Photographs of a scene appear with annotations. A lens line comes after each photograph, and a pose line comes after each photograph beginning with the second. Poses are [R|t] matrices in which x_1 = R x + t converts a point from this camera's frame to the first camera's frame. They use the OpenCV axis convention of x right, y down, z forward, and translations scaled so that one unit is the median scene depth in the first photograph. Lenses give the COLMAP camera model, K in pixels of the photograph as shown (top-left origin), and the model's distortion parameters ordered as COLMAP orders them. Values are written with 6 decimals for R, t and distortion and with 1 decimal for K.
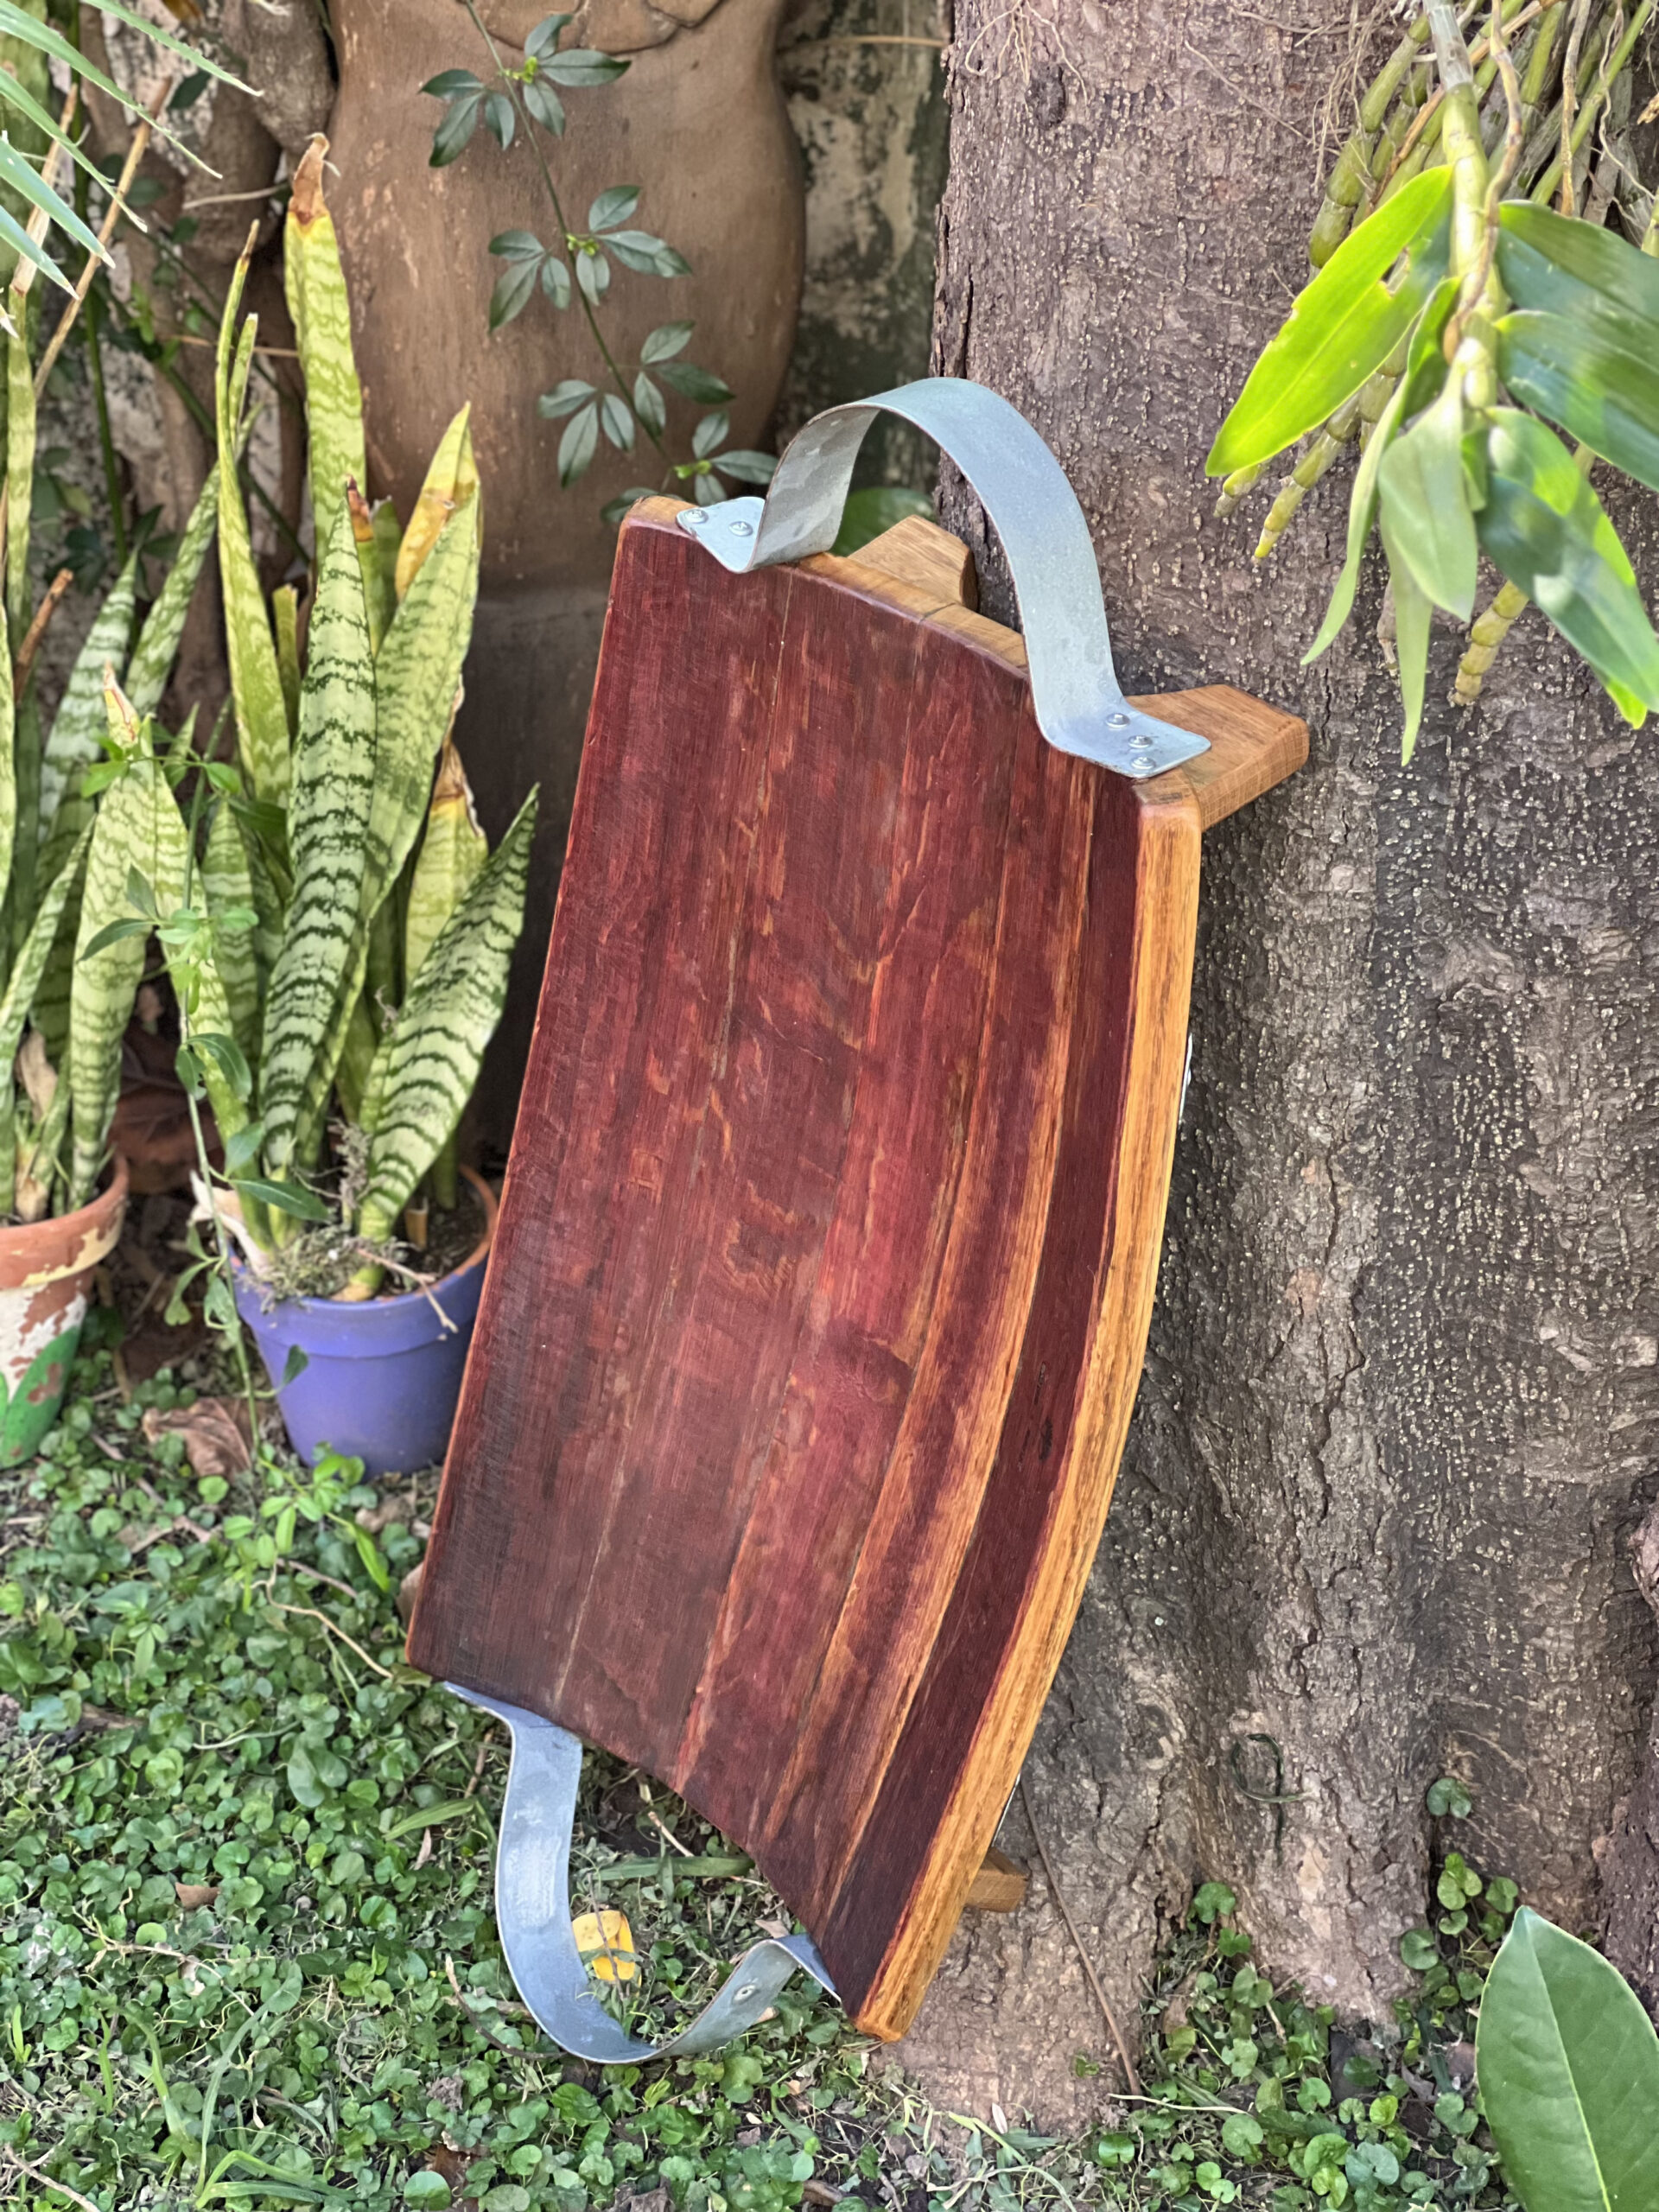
lens RADIAL K [[4880.9, 0, 829.5], [0, 4880.9, 1106.0], [0, 0, 1]] dist [-0.076892, 4.256452]
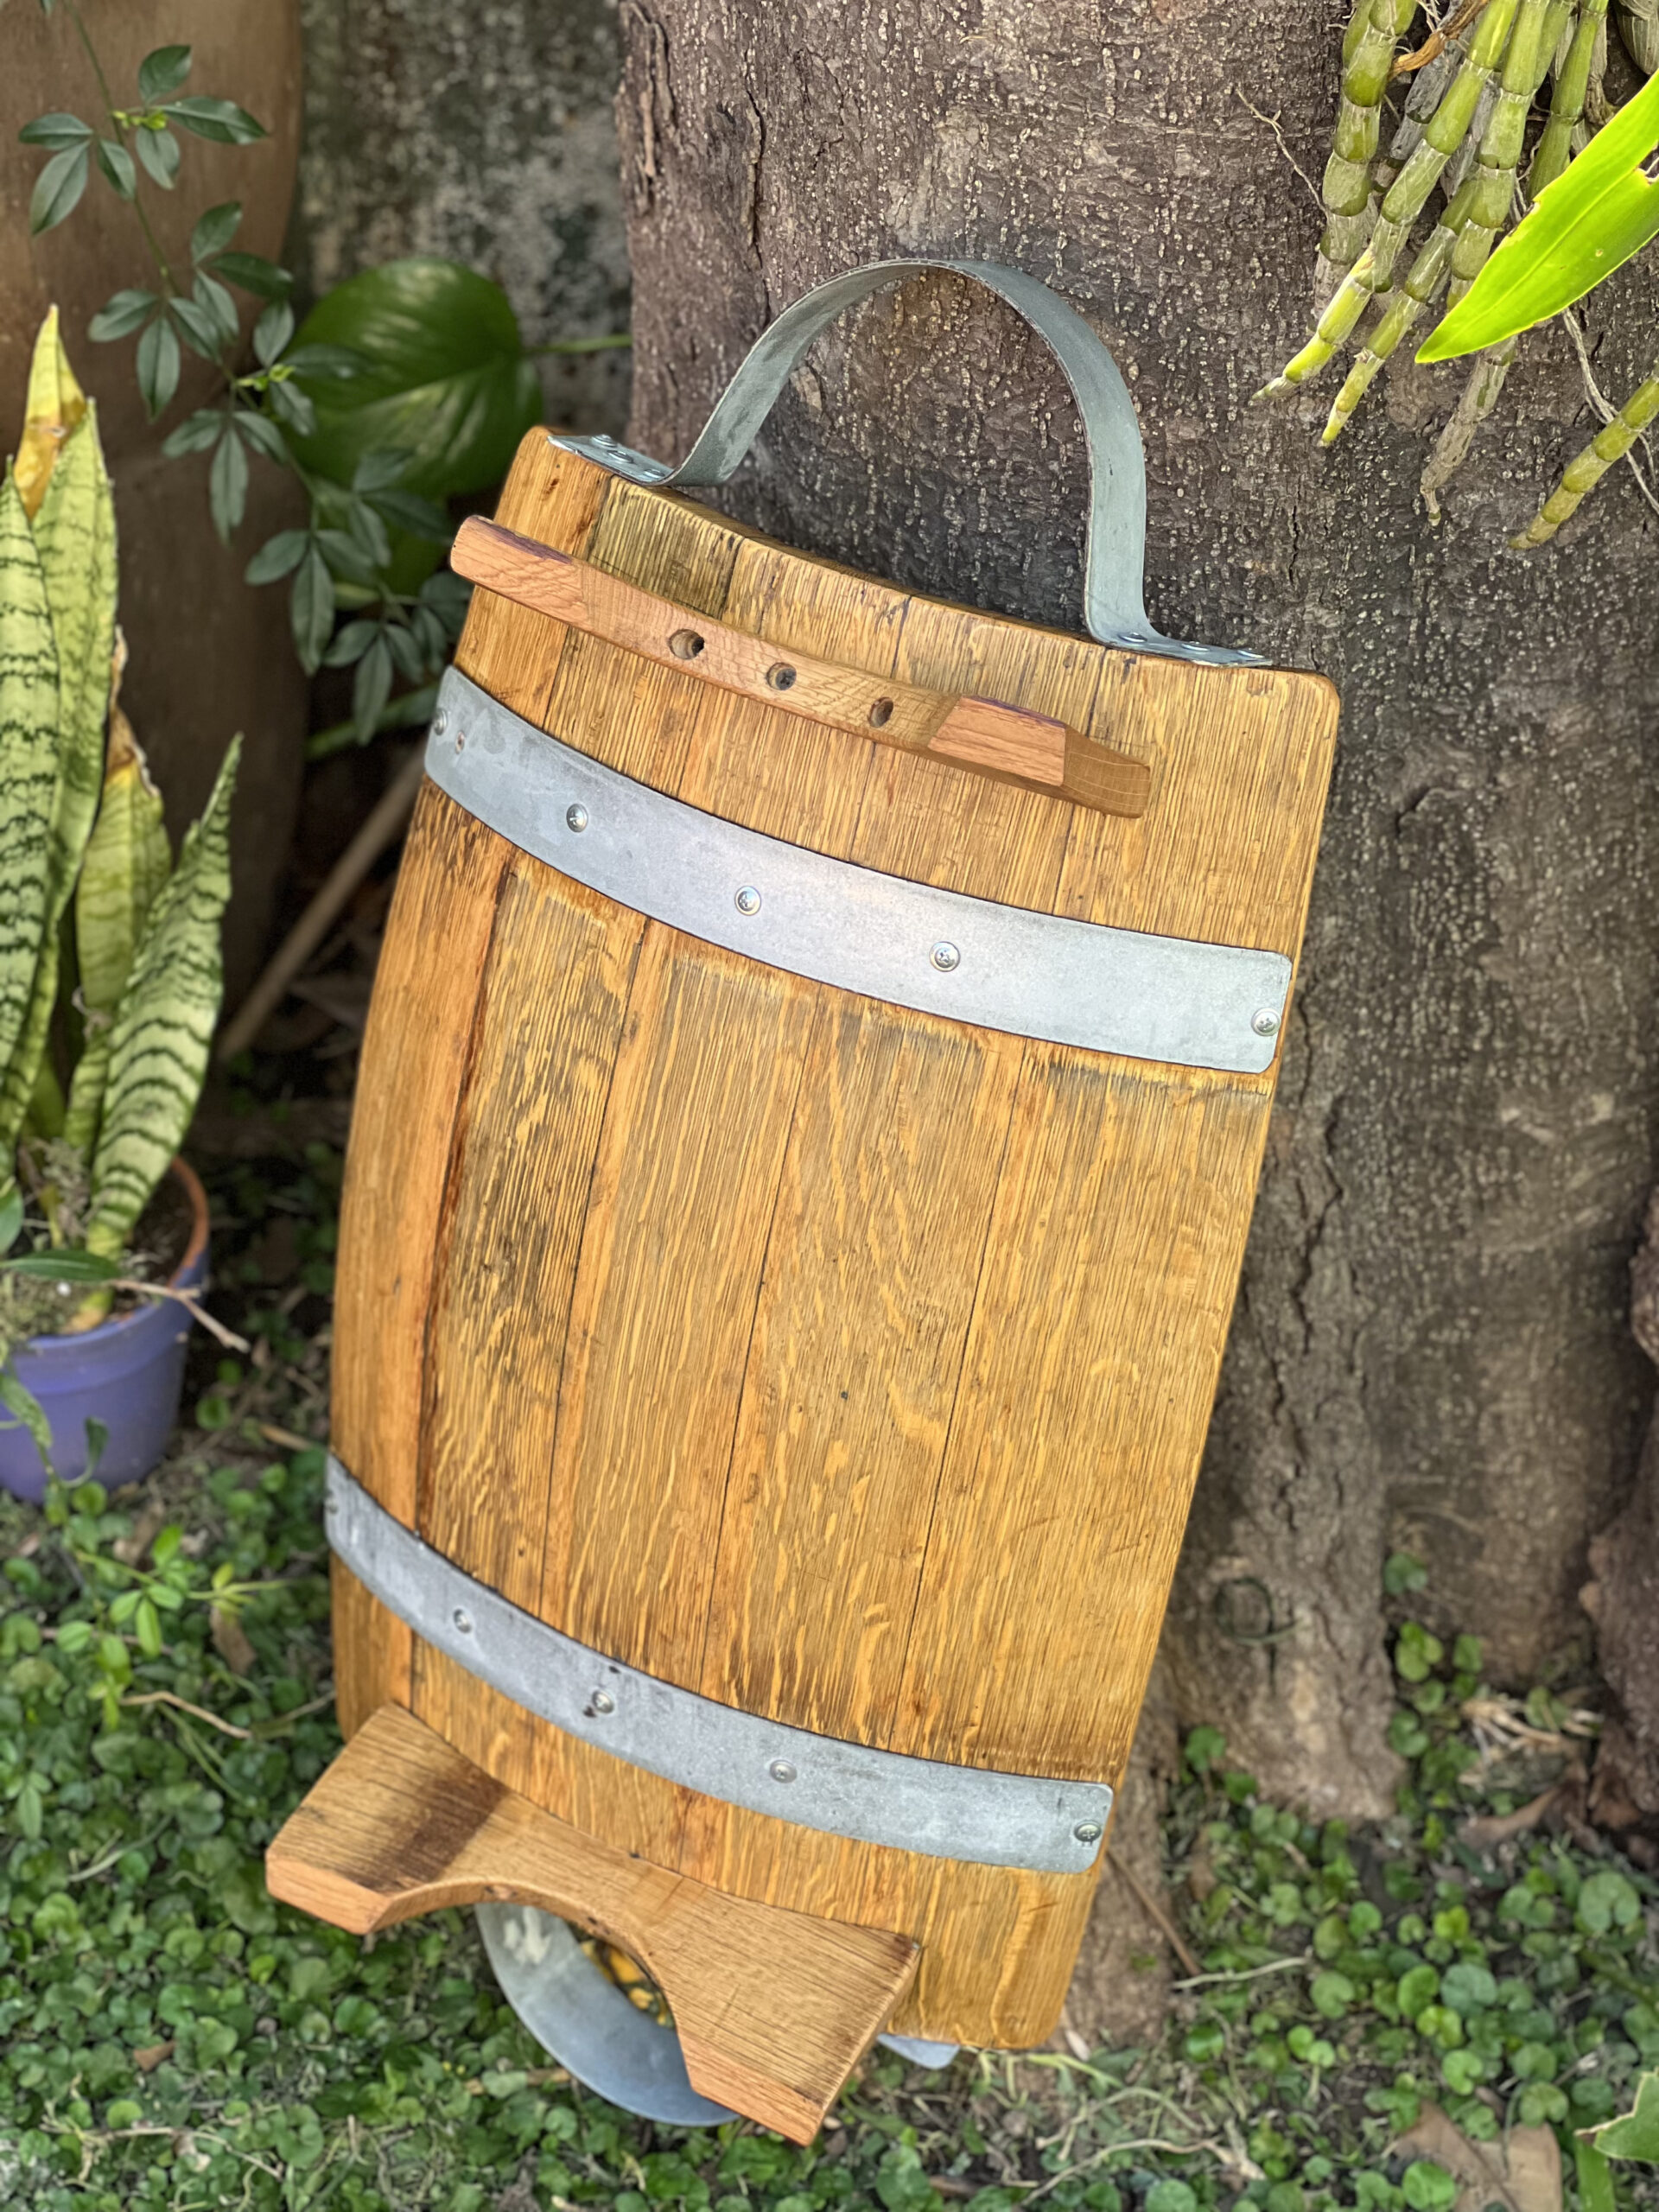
lens RADIAL K [[4880.9, 0, 829.5], [0, 4880.9, 1106.0], [0, 0, 1]] dist [-0.076892, 4.256452]
pose [[0.937671, -0.235232, 0.255812, -0.217952], [0.194226, 0.965122, 0.175546, -0.147355], [-0.288183, -0.114919, 0.950655, 0.153325]]
